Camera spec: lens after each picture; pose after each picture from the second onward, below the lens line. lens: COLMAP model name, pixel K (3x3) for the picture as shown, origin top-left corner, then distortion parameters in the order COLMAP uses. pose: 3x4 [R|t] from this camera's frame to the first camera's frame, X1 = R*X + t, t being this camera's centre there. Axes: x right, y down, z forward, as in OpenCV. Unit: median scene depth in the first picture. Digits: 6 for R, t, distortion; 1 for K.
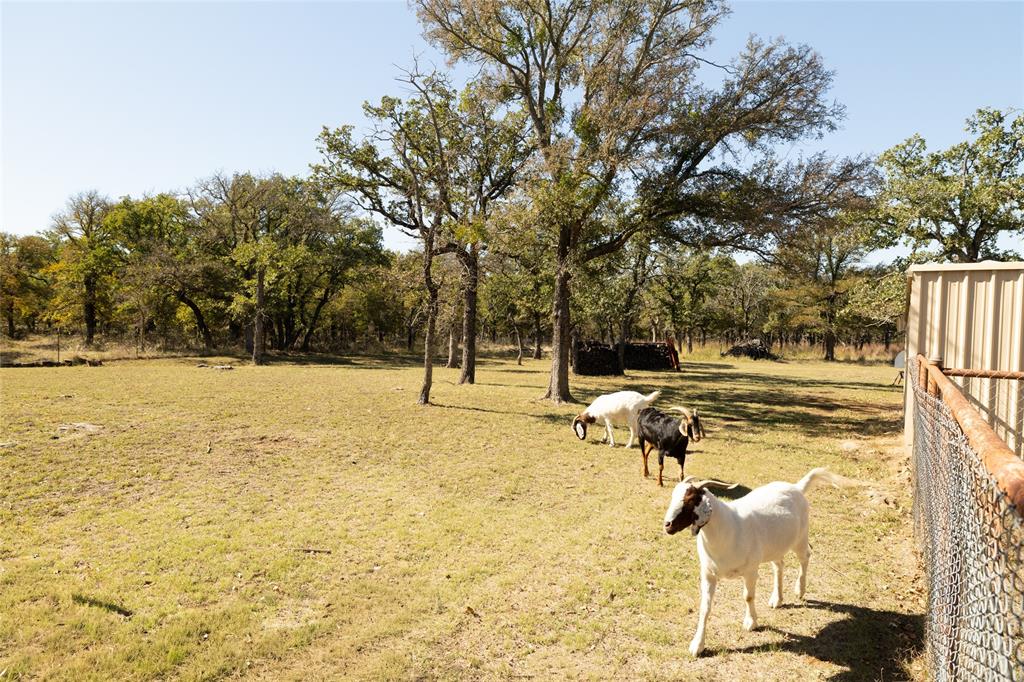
lens RADIAL K [[637.3, 0, 512.0], [0, 637.3, 341.0], [0, 0, 1]] dist [0.000382, -0.000031]
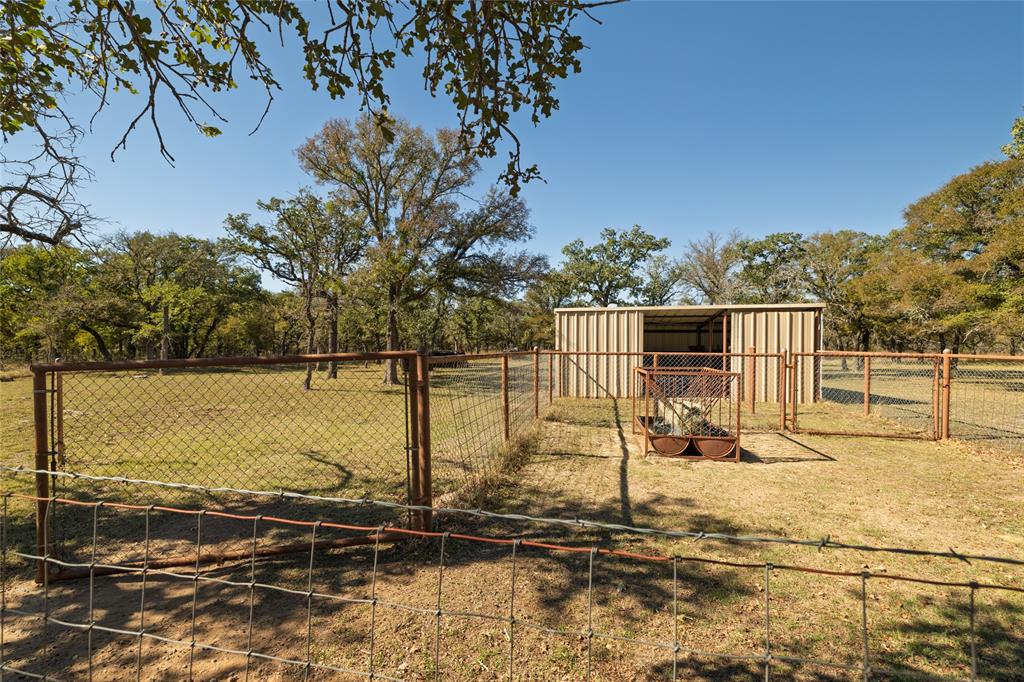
lens RADIAL K [[434.6, 0, 508.2], [0, 434.6, 341.8], [0, 0, 1]] dist [-0.003308, 0.000029]
pose [[0.945864, -0.022154, 0.323806, -0.004260], [0.029823, 0.999379, -0.018741, 0.008804], [-0.323190, 0.027383, 0.945938, -0.175386]]
